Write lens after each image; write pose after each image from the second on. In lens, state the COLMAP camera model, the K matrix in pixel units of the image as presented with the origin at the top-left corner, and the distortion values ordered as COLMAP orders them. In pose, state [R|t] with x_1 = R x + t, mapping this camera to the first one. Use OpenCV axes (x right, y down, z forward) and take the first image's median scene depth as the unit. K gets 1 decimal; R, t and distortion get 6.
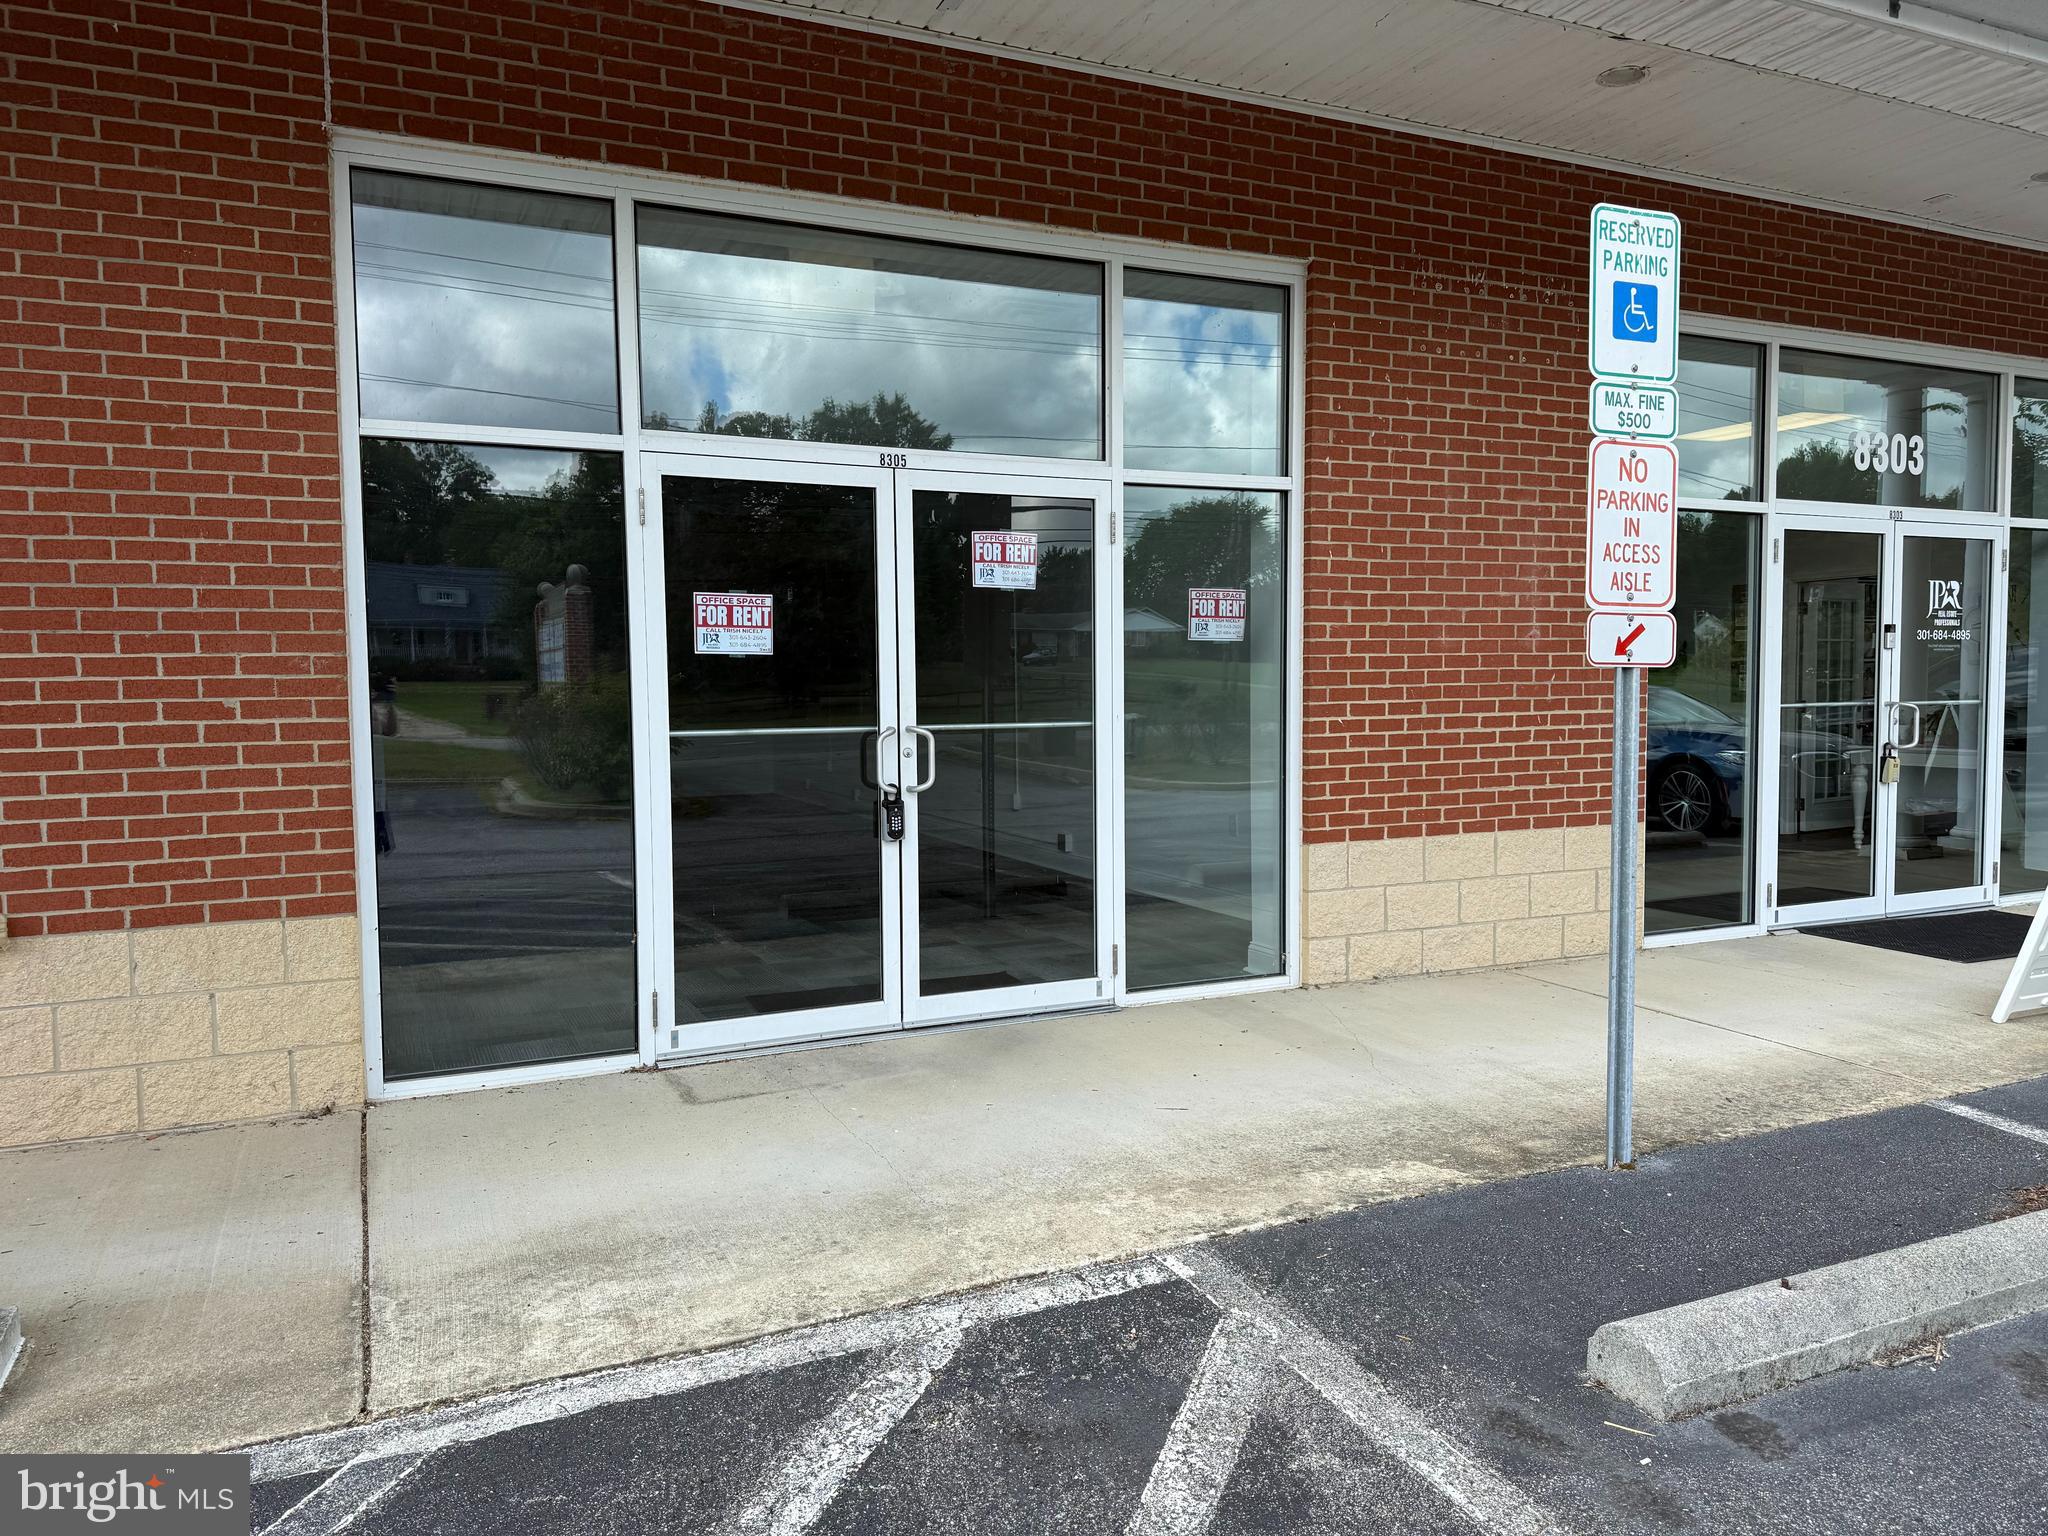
lens RADIAL K [[1438.6, 0, 1036.1], [0, 1438.6, 763.8], [0, 0, 1]] dist [0.102353, -0.133856]
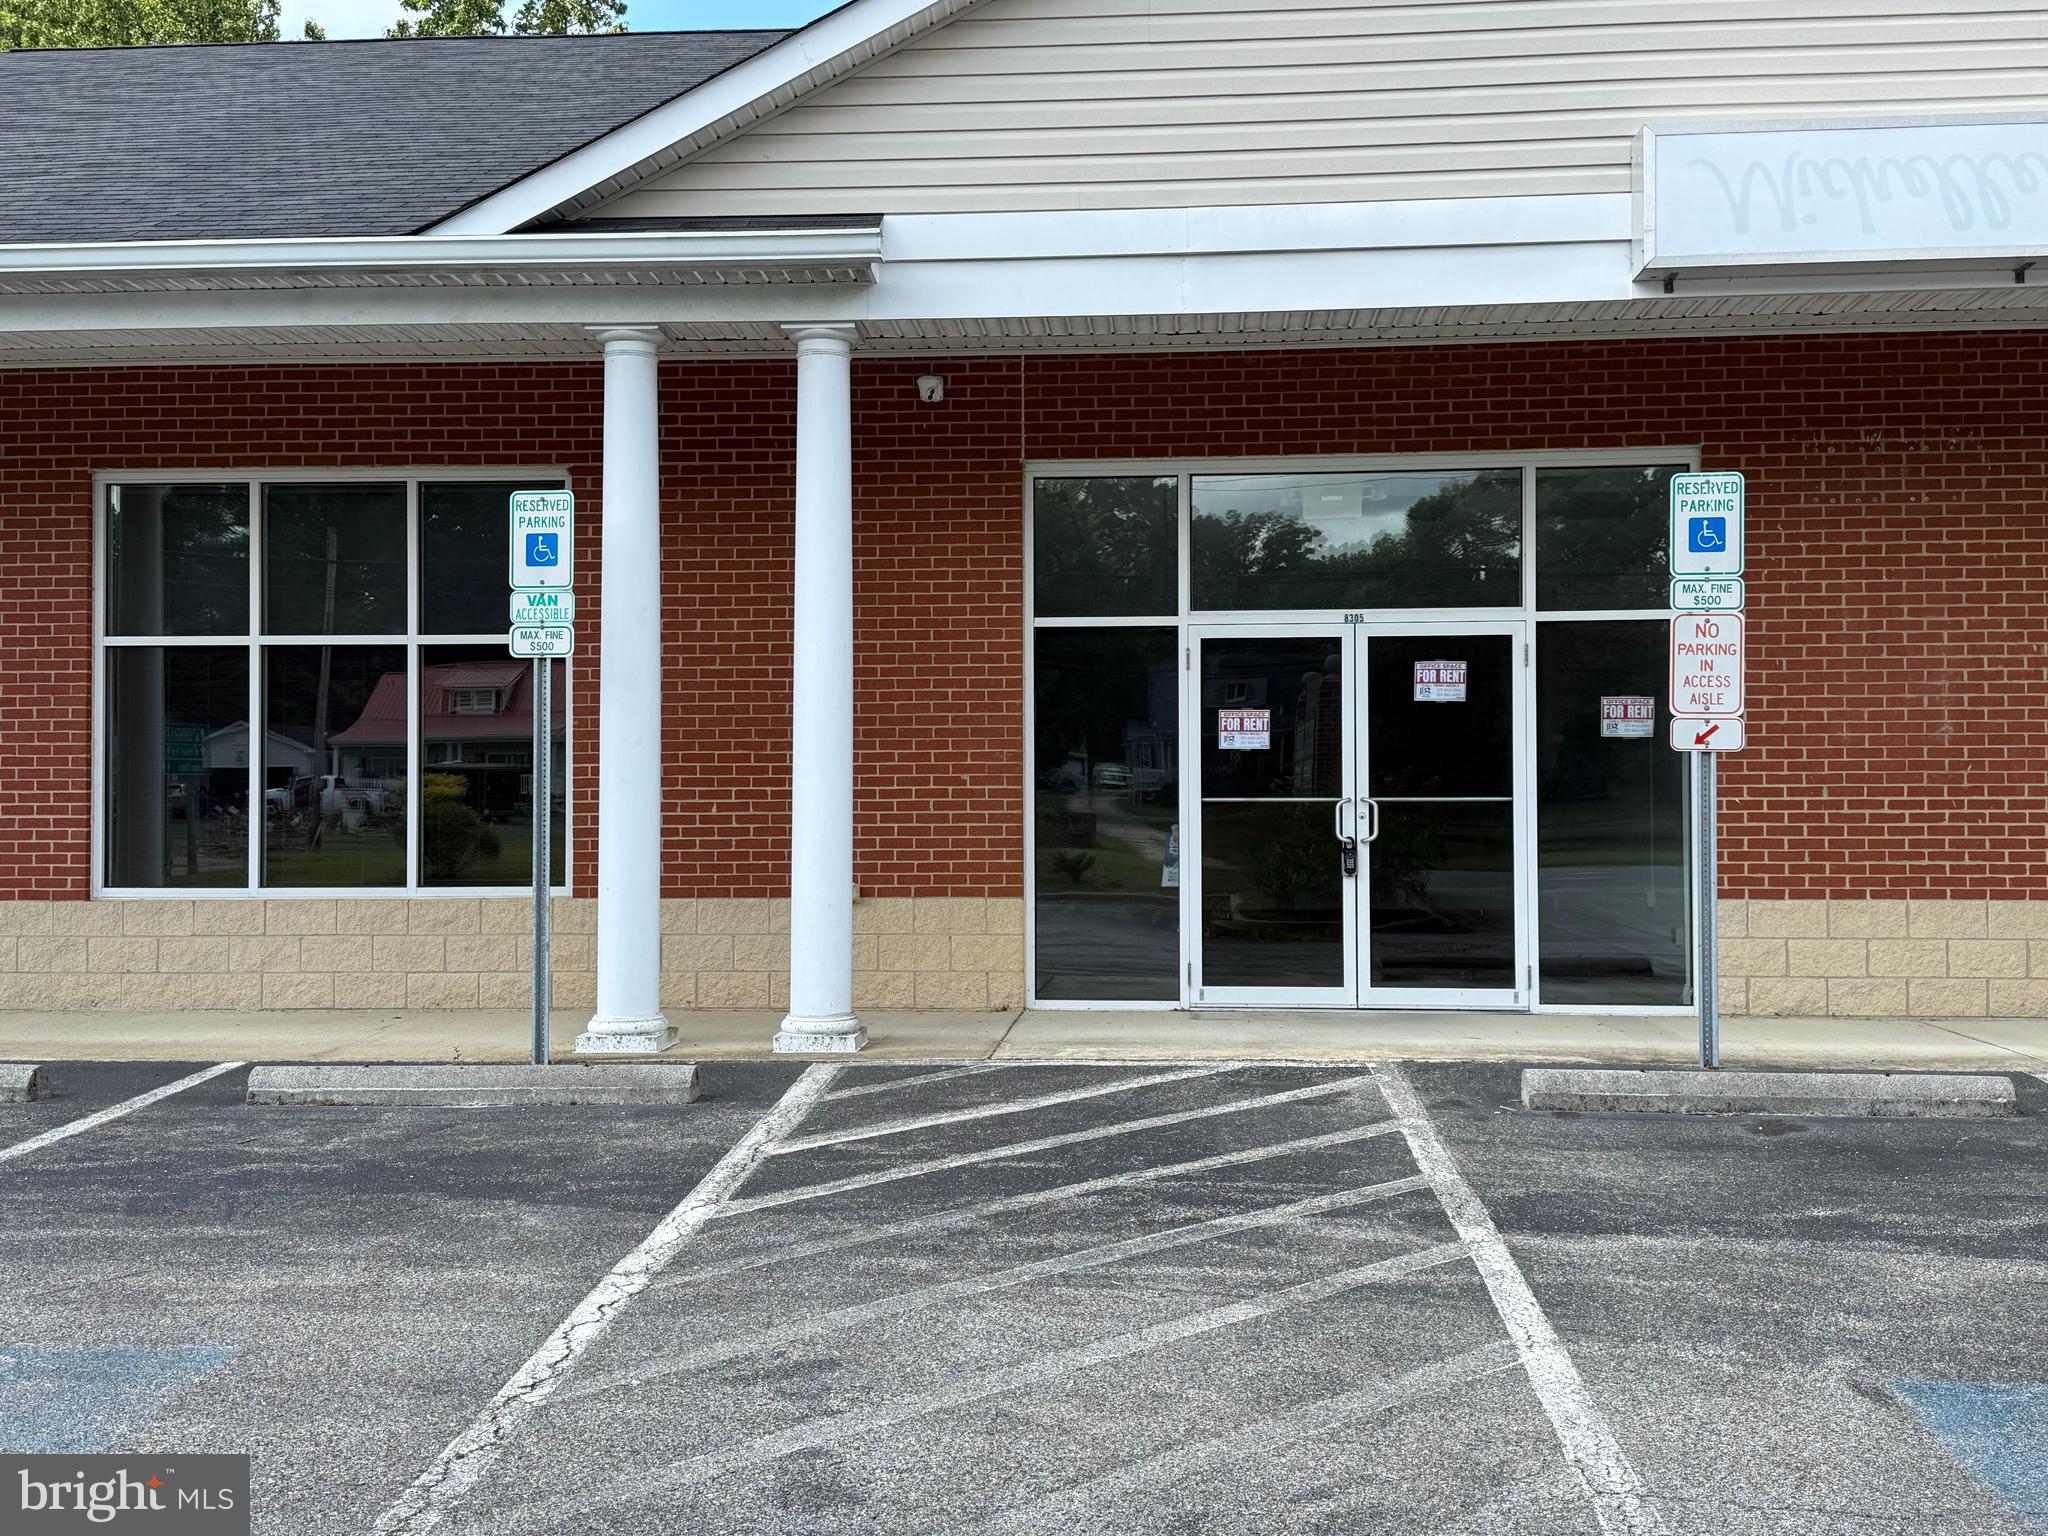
lens RADIAL K [[2139.6, 0, 1018.2], [0, 2139.6, 752.5], [0, 0, 1]] dist [0.228035, -0.676118]
pose [[0.870462, -0.005599, -0.492204, 0.686895], [-0.034770, 0.996738, -0.072829, 0.100242], [0.491007, 0.080508, 0.867428, -1.074084]]
